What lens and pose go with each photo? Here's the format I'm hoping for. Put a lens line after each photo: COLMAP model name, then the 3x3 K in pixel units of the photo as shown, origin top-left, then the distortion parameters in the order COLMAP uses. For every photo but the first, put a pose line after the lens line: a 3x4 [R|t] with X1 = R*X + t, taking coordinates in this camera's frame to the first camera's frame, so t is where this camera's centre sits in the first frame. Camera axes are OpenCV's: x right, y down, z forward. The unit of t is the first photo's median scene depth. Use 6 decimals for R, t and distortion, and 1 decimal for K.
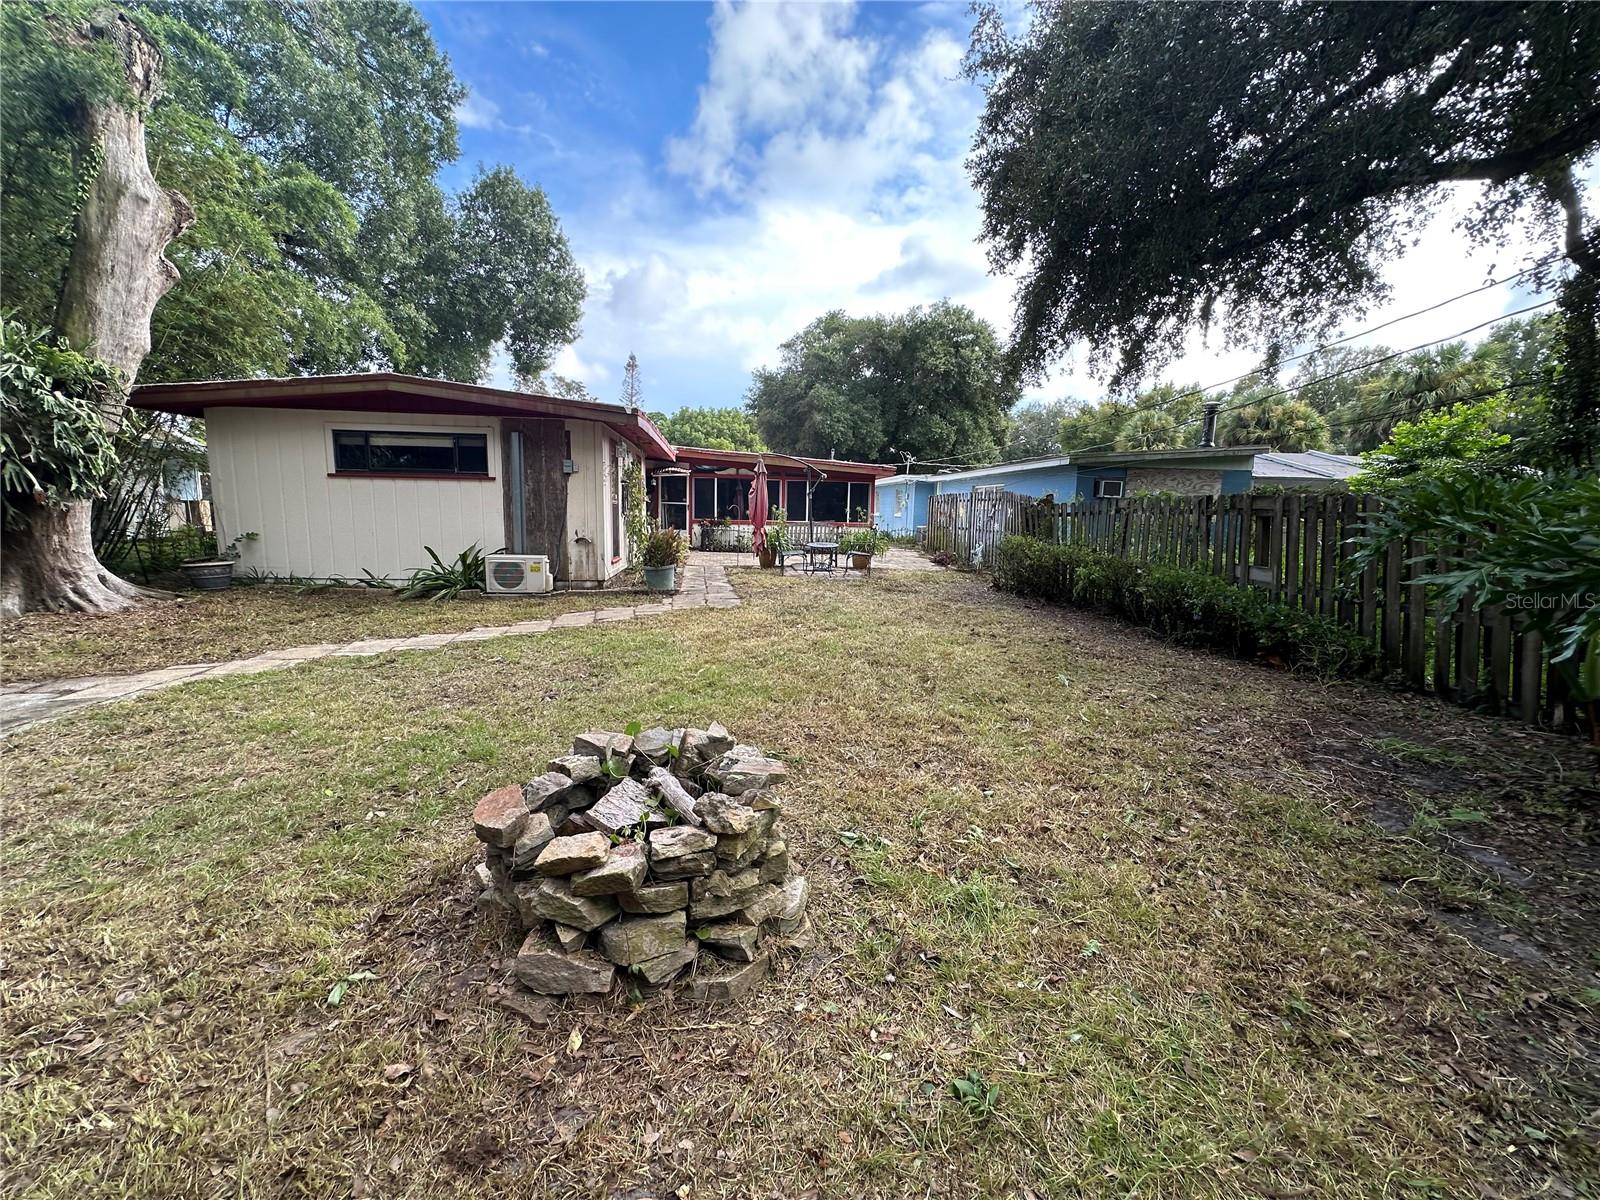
lens RADIAL K [[643.0, 0, 798.2], [0, 643.0, 600.2], [0, 0, 1]] dist [-0.000961, -0.000228]
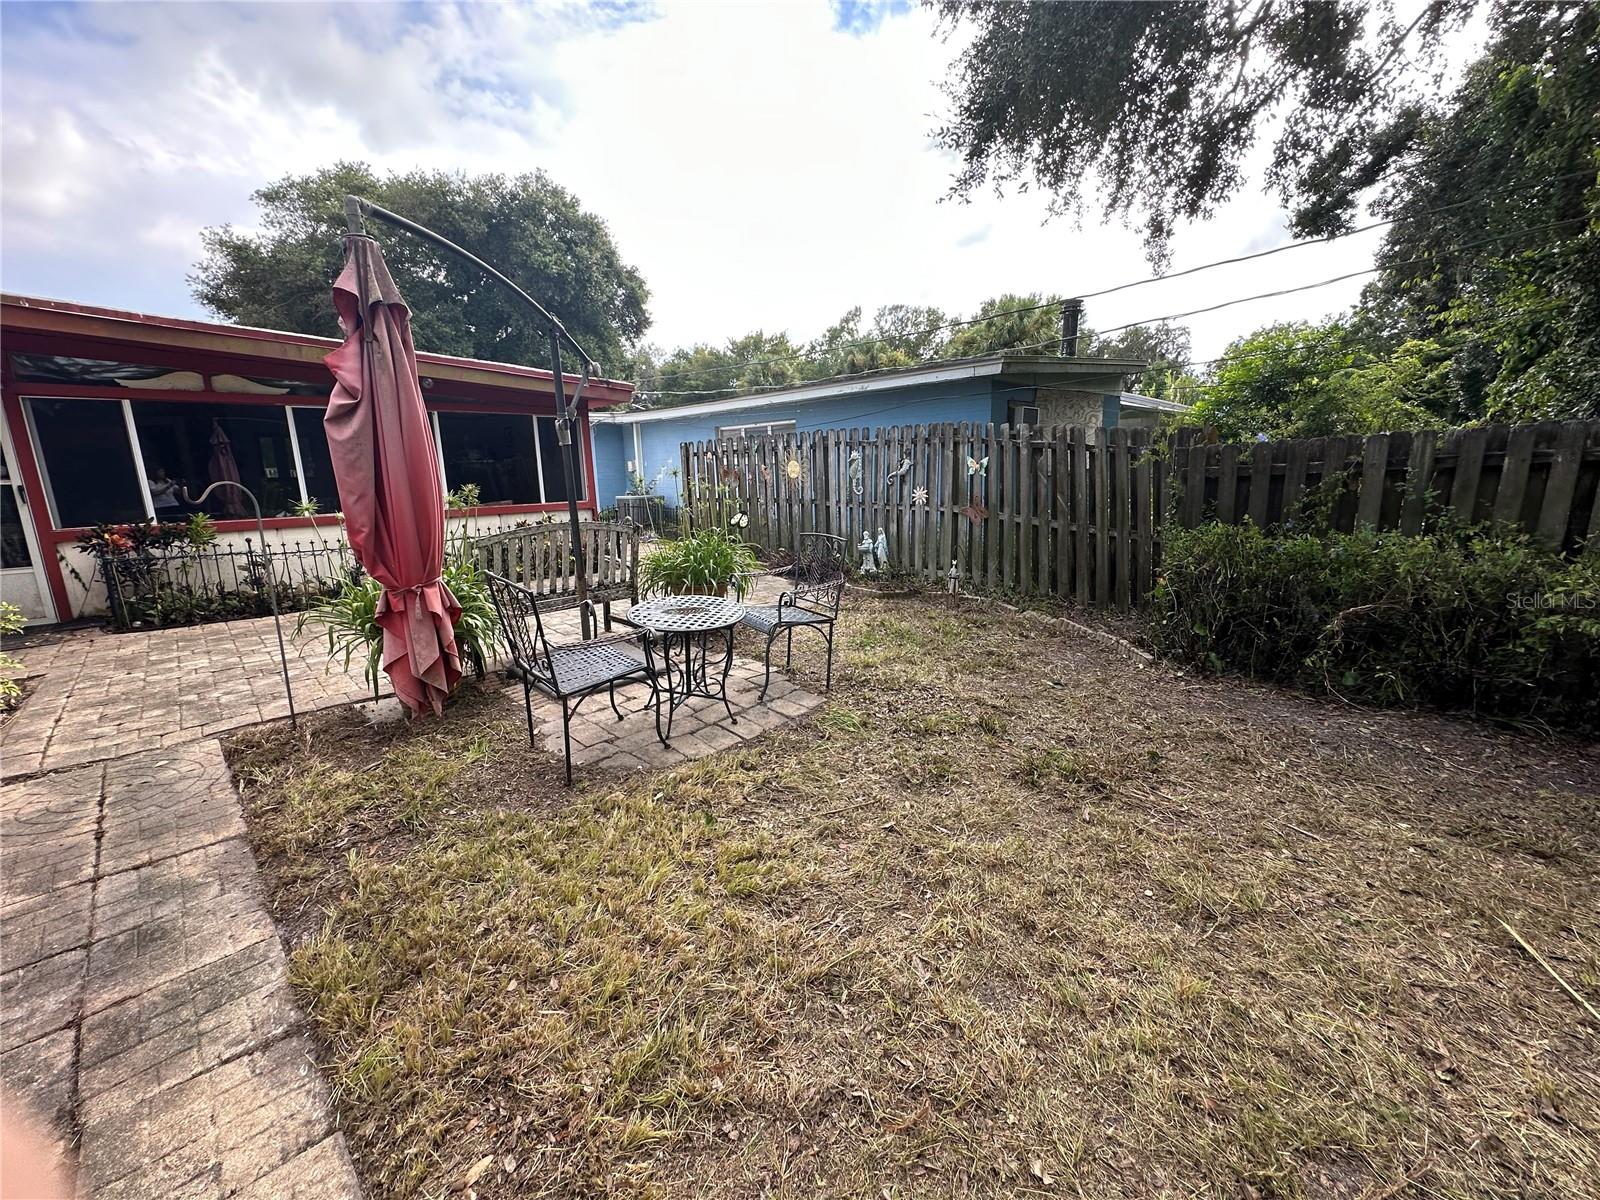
lens RADIAL K [[643.0, 0, 798.2], [0, 643.0, 600.2], [0, 0, 1]] dist [-0.000961, -0.000228]
pose [[0.803372, -0.162738, 0.572809, -0.041834], [0.125231, 0.986592, 0.104658, -0.060260], [-0.582161, -0.012345, 0.812980, 0.398716]]
